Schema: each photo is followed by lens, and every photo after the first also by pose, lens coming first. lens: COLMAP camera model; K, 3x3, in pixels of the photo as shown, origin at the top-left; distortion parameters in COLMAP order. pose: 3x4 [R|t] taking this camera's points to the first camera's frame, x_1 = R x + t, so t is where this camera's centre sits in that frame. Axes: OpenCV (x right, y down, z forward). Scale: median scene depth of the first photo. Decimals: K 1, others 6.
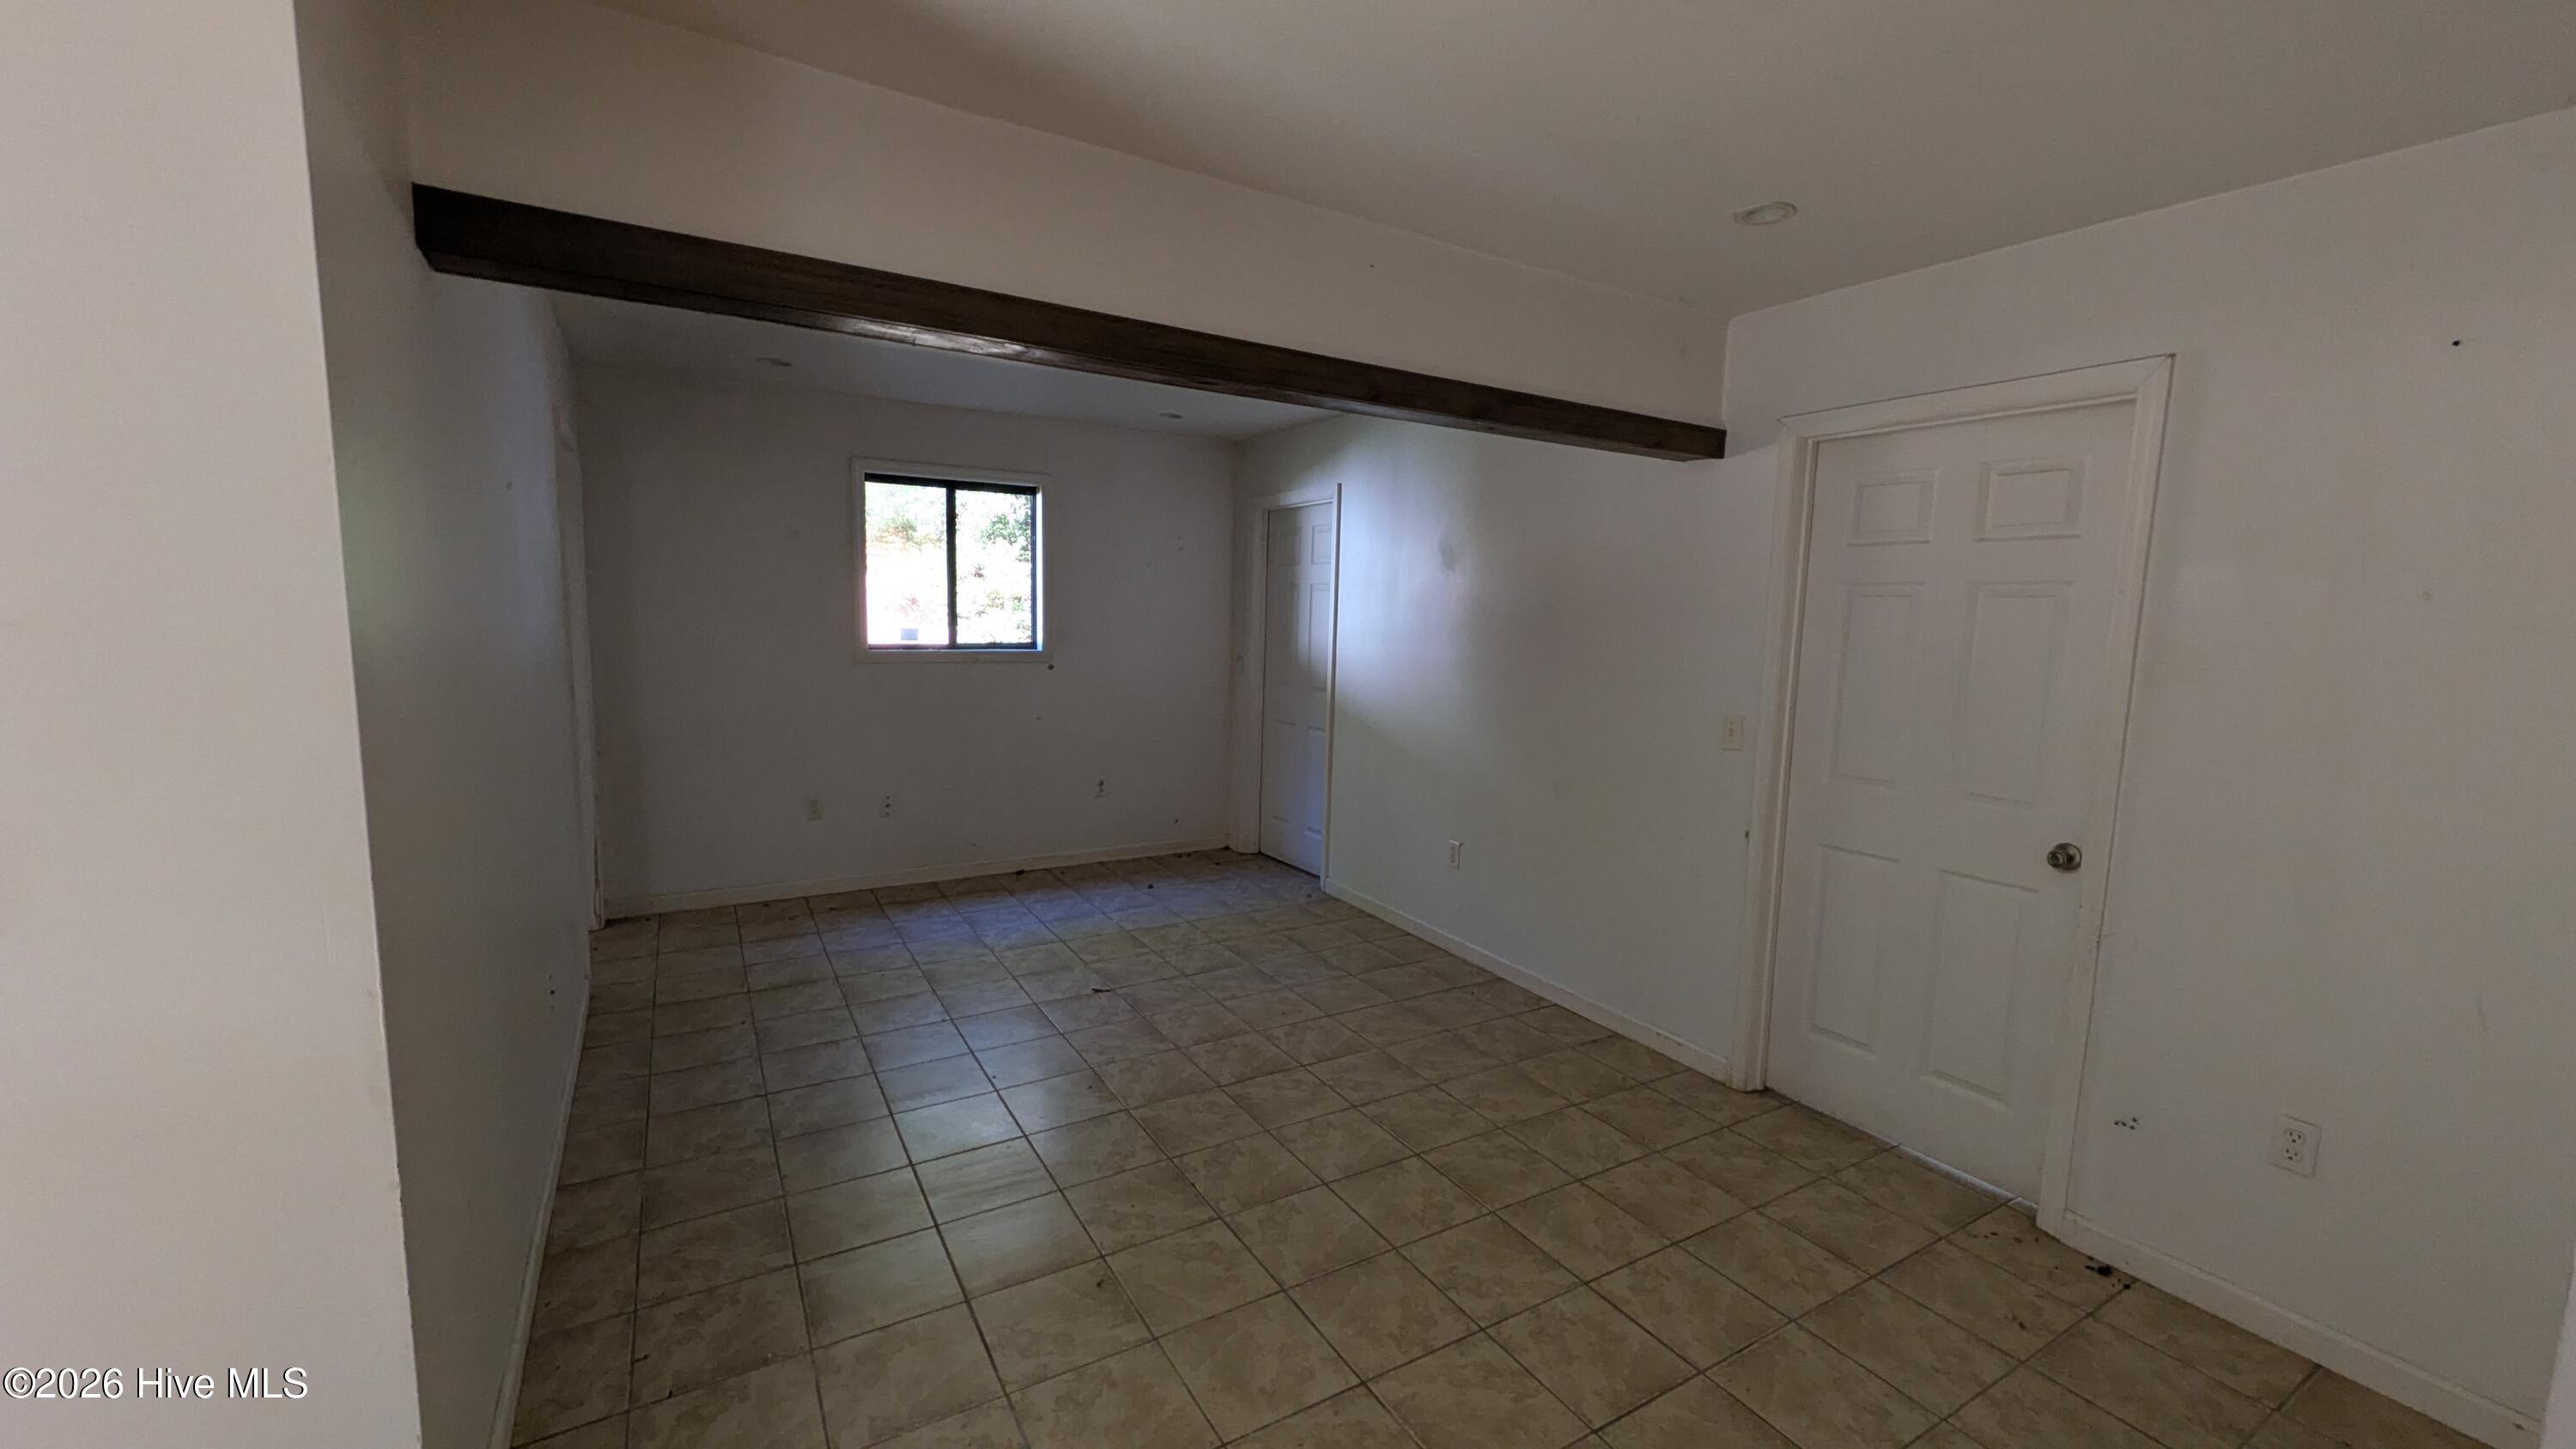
lens RADIAL K [[1001.0, 0, 1300.8], [0, 1001.0, 730.0], [0, 0, 1]] dist [-0.000871, -0.000427]
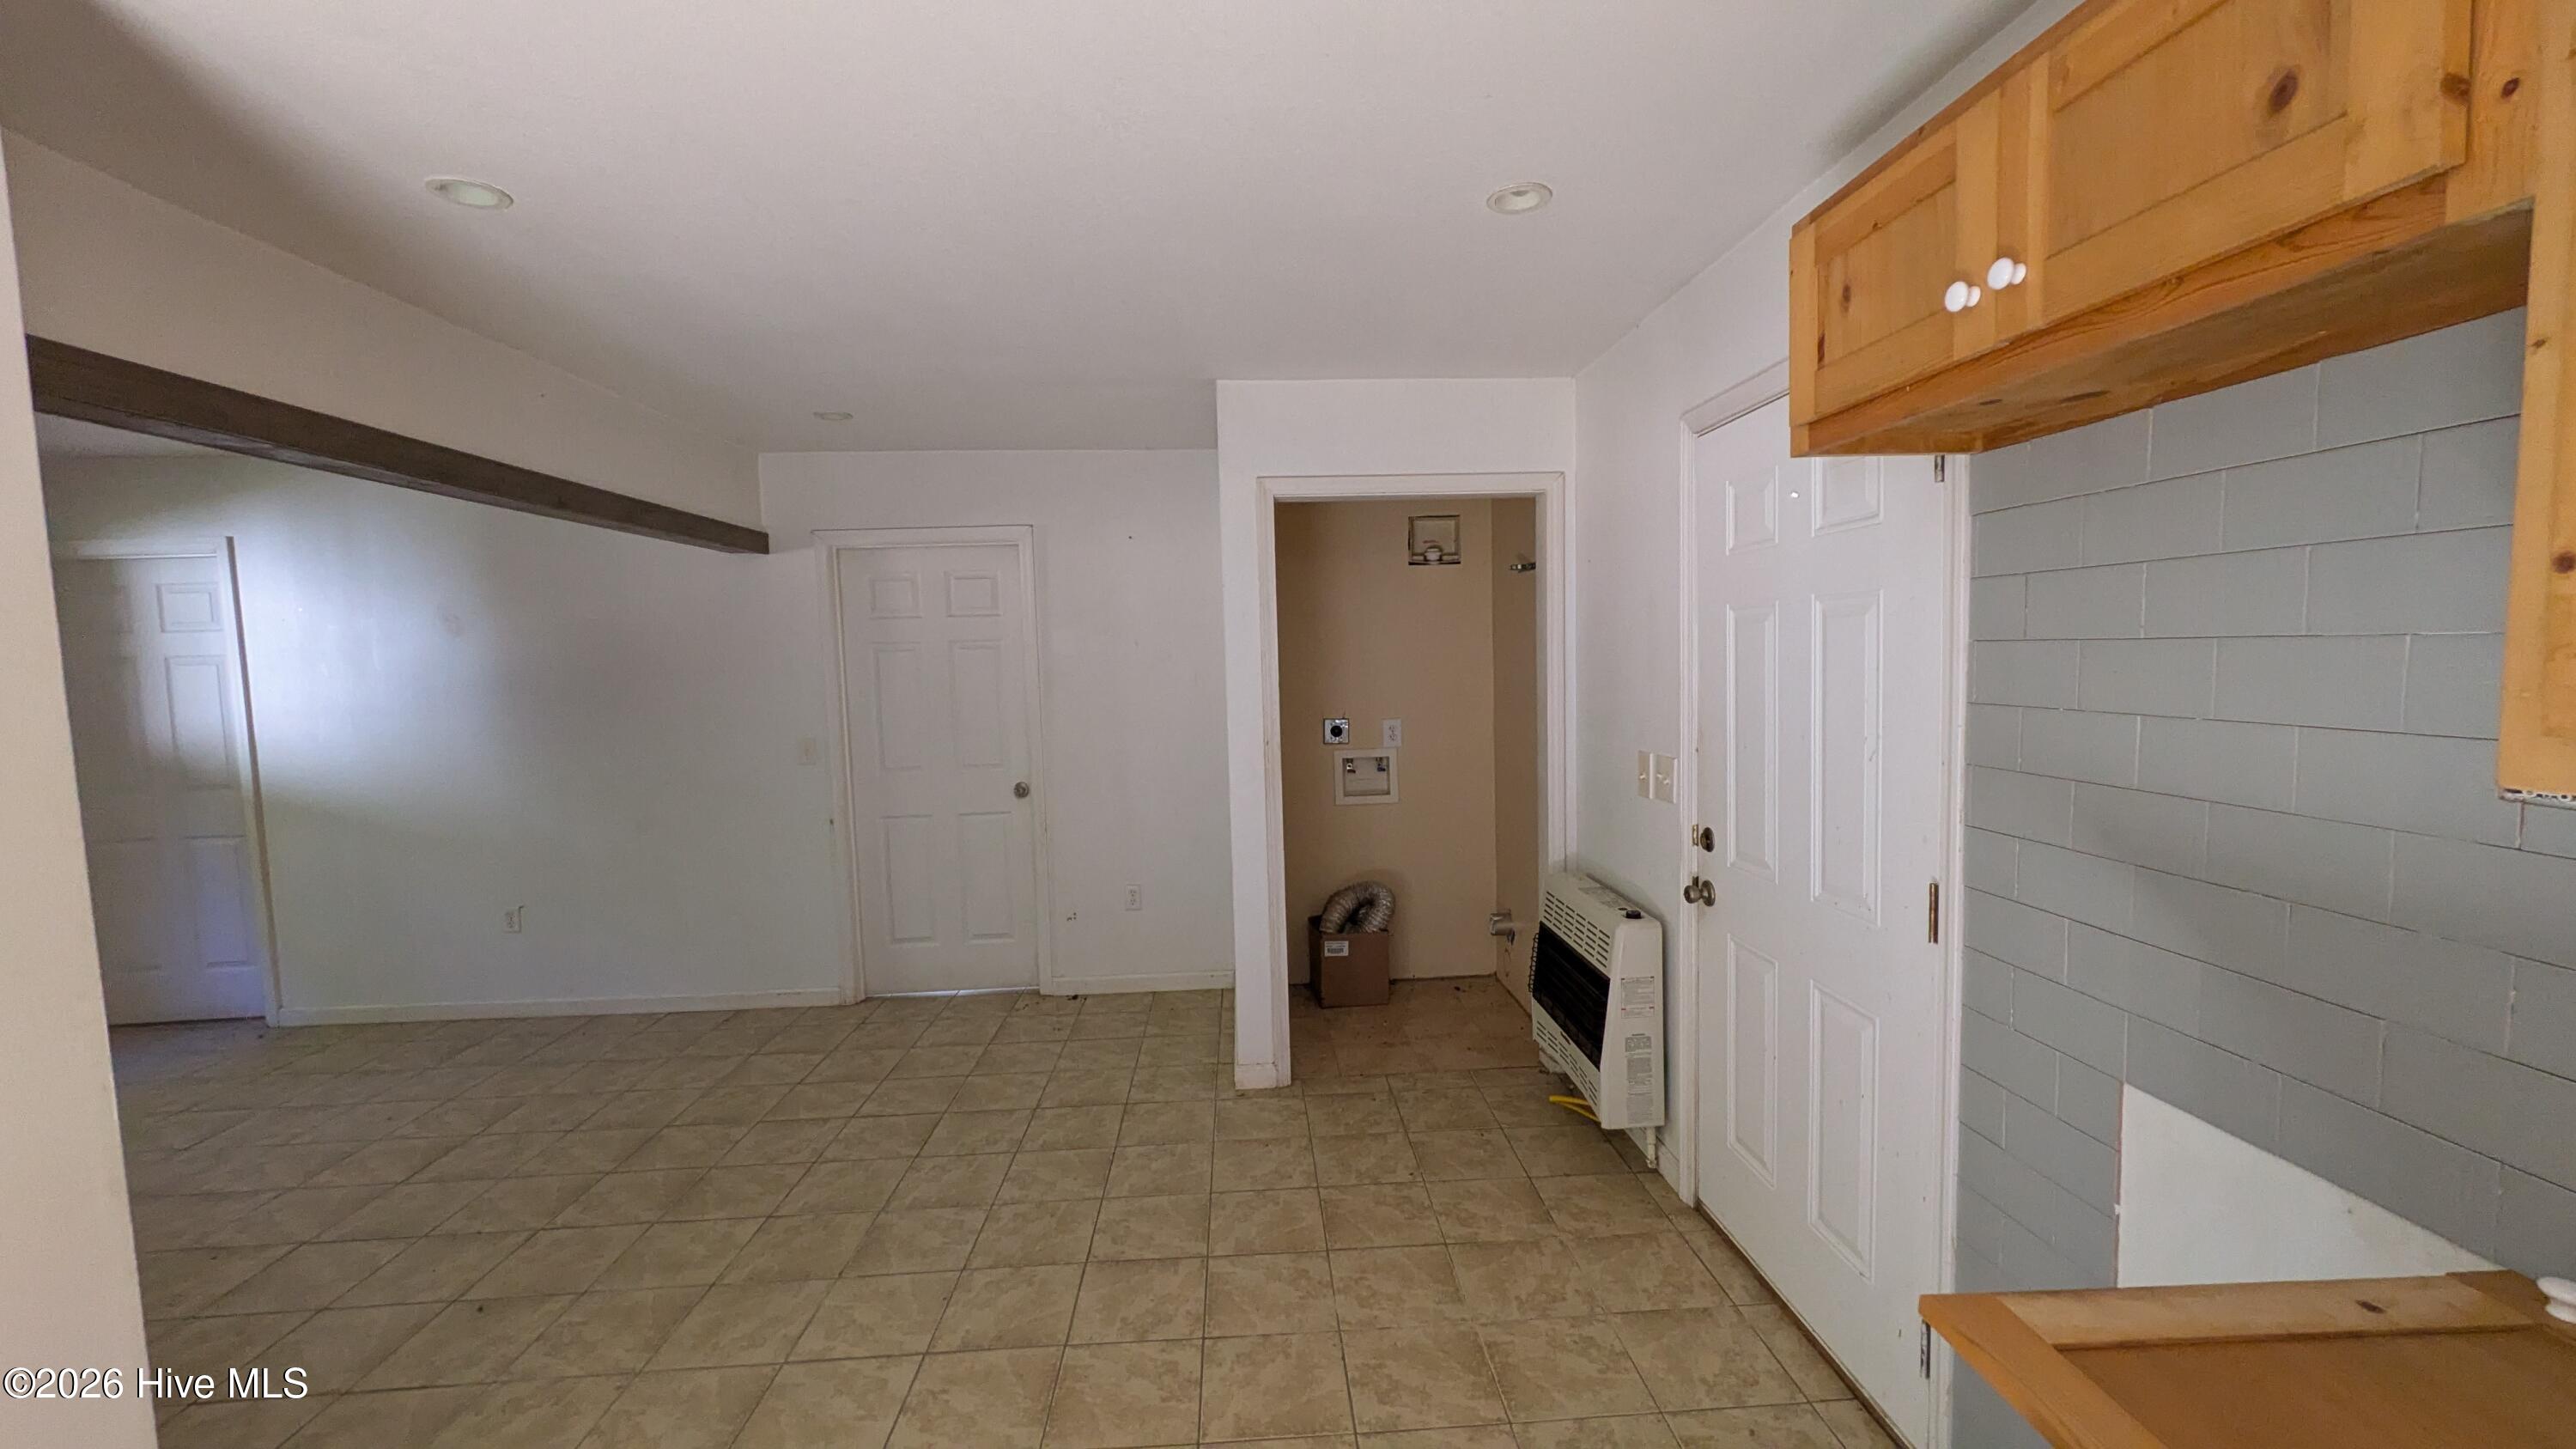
lens RADIAL K [[1001.0, 0, 1283.2], [0, 1001.0, 724.1], [0, 0, 1]] dist [-0.000871, -0.000427]
pose [[0.473446, -0.101911, 0.874907, -0.485635], [0.145731, 0.988658, 0.036301, 0.010395], [-0.868684, 0.110315, 0.482928, -0.252437]]
